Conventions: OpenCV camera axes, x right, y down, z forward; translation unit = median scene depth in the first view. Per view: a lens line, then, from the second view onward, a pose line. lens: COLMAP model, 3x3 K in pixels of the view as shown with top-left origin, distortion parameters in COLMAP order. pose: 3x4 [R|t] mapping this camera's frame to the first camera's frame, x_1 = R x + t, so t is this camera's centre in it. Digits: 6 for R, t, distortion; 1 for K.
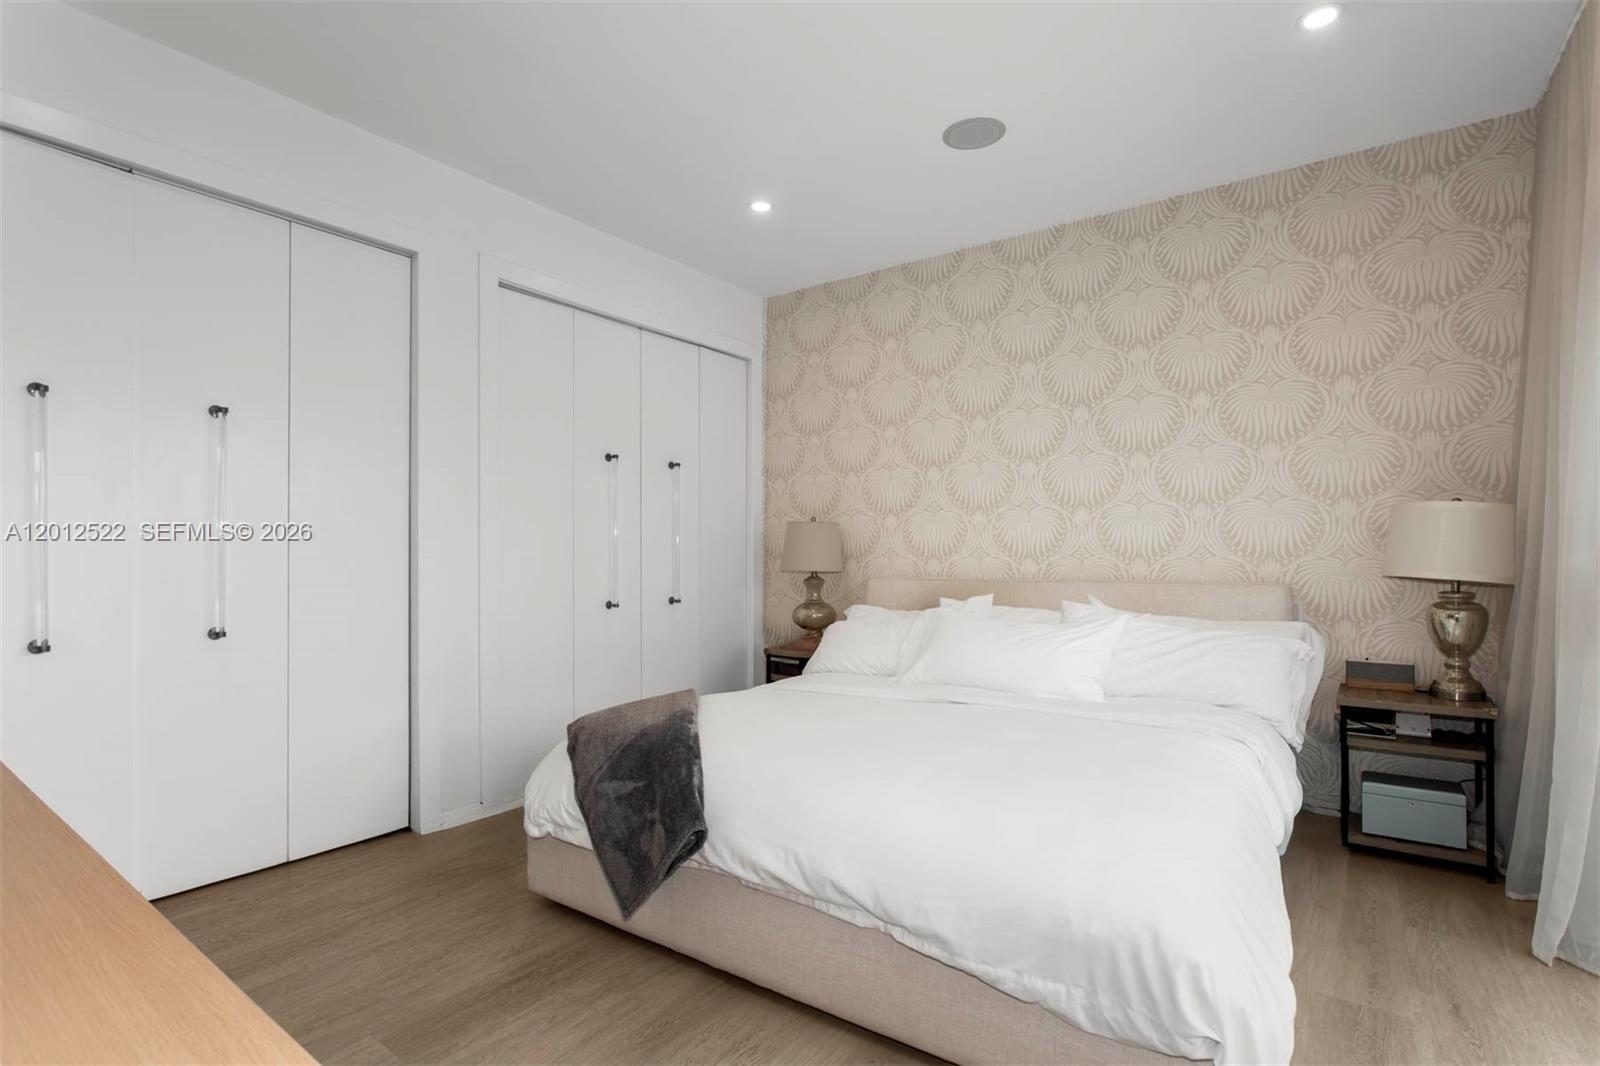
lens RADIAL K [[775.4, 0, 798.0], [0, 775.4, 545.6], [0, 0, 1]] dist [-0.003963, 0.000981]
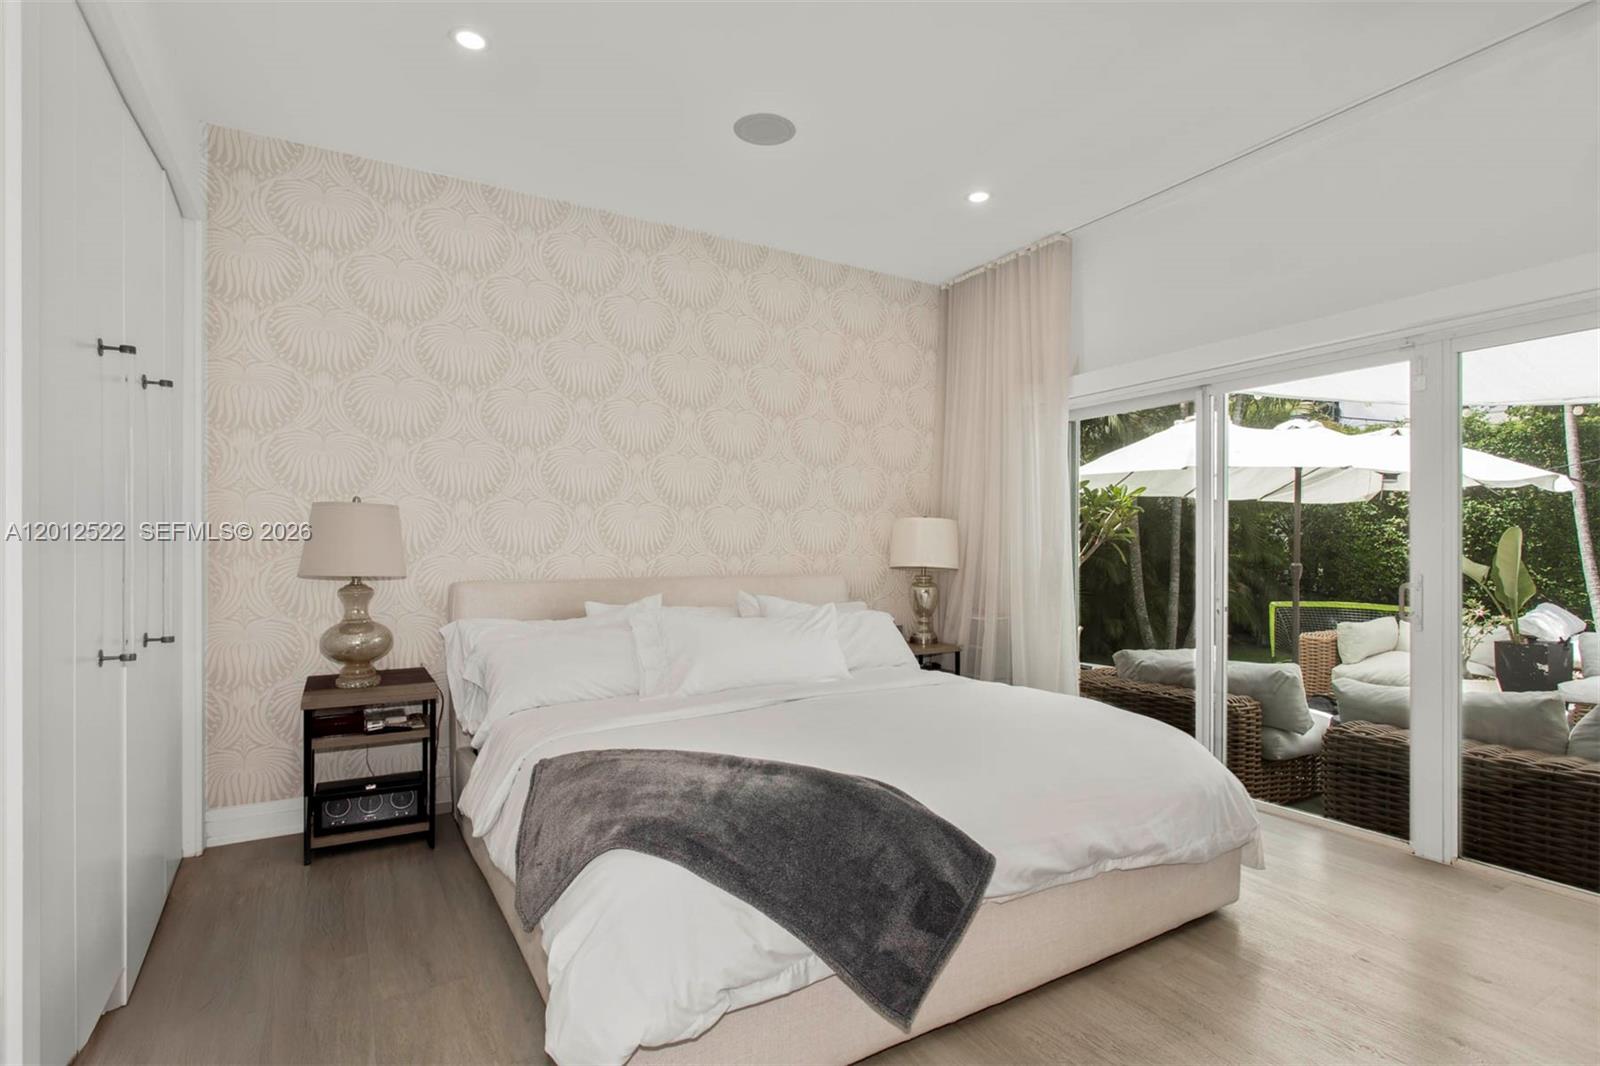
lens RADIAL K [[775.4, 0, 798.0], [0, 775.4, 545.6], [0, 0, 1]] dist [-0.003963, 0.000981]
pose [[0.410060, 0.006204, 0.912038, -0.601891], [-0.011323, 0.999934, -0.001711, 0.003768], [-0.911988, -0.009625, 0.410103, 0.502937]]
